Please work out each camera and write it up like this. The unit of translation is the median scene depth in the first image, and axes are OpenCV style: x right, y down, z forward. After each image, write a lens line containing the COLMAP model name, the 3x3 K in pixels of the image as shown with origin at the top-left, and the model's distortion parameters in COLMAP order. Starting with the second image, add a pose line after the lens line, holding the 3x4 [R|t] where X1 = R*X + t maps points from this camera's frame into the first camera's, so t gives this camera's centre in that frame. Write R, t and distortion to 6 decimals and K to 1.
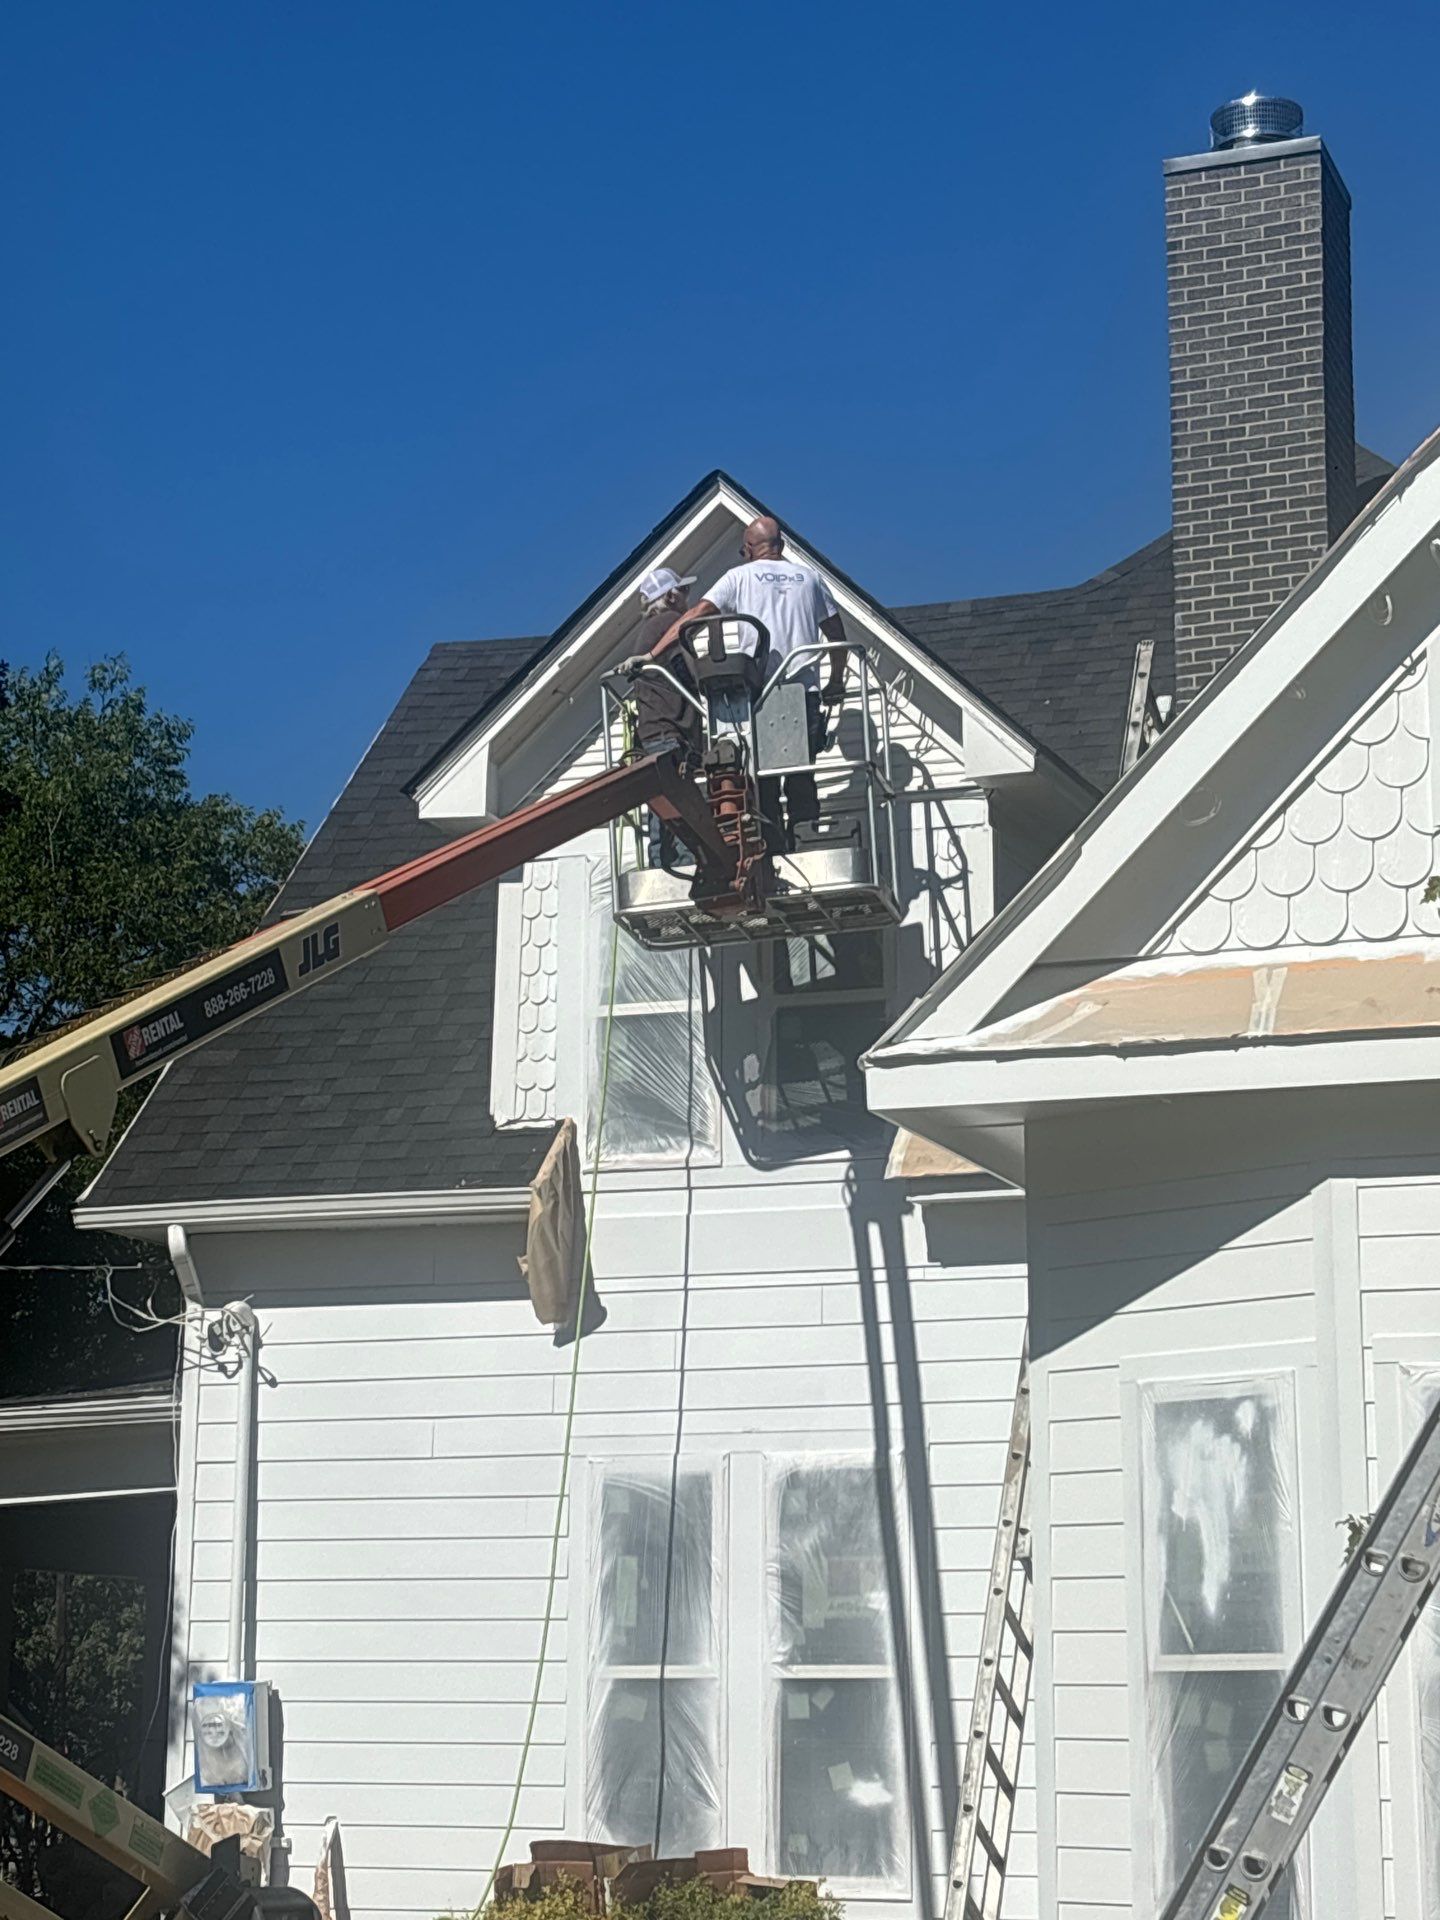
lens RADIAL K [[3756.4, 0, 720.0], [0, 3756.4, 960.0], [0, 0, 1]] dist [0.065735, 0.219548]
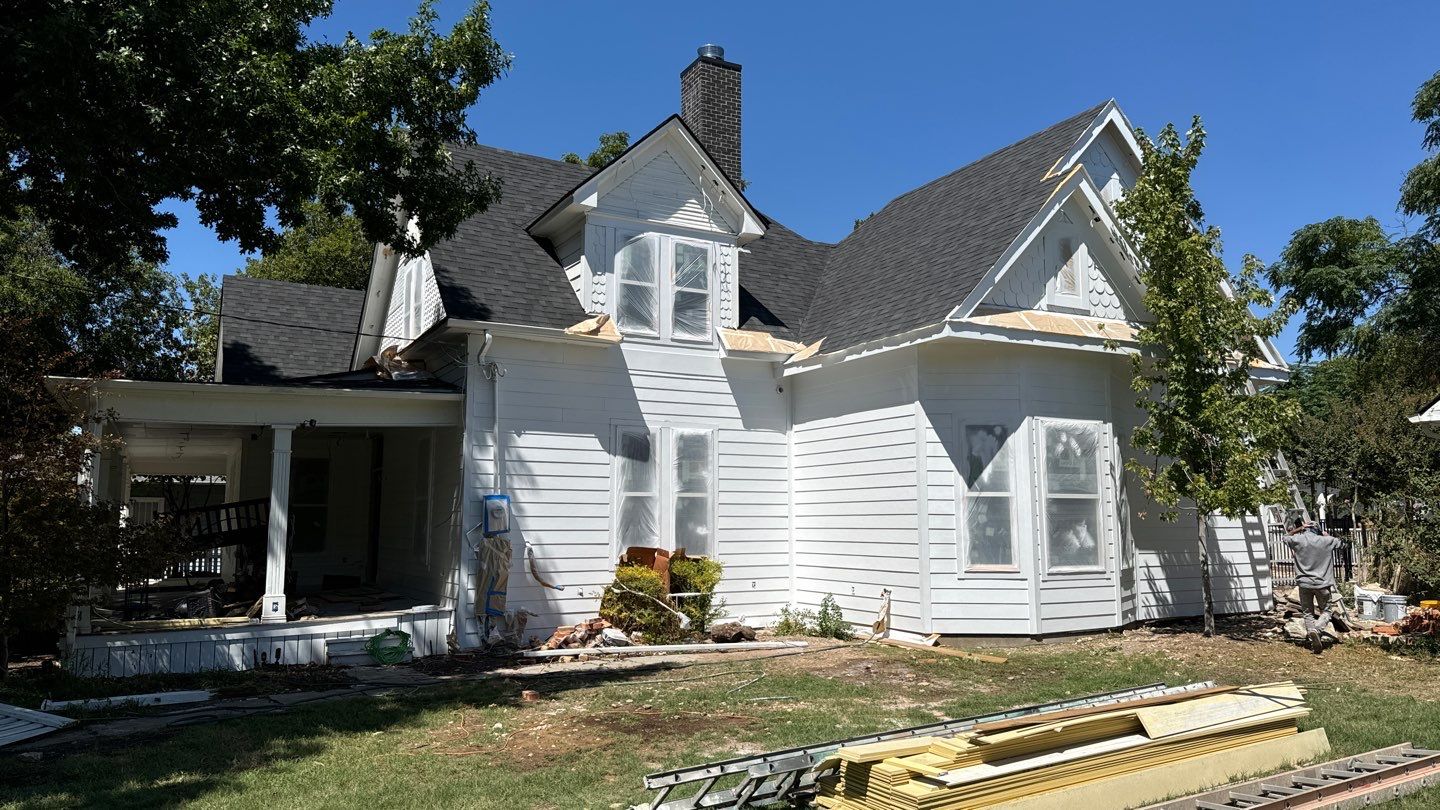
lens RADIAL K [[1016.2, 0, 720.0], [0, 1016.2, 405.0], [0, 0, 1]] dist [0.103250, -0.188068]
pose [[0.675297, 0.082064, 0.732966, -0.611839], [-0.147933, 0.988666, 0.025602, 0.085151], [-0.722558, -0.125719, 0.679783, 0.389806]]
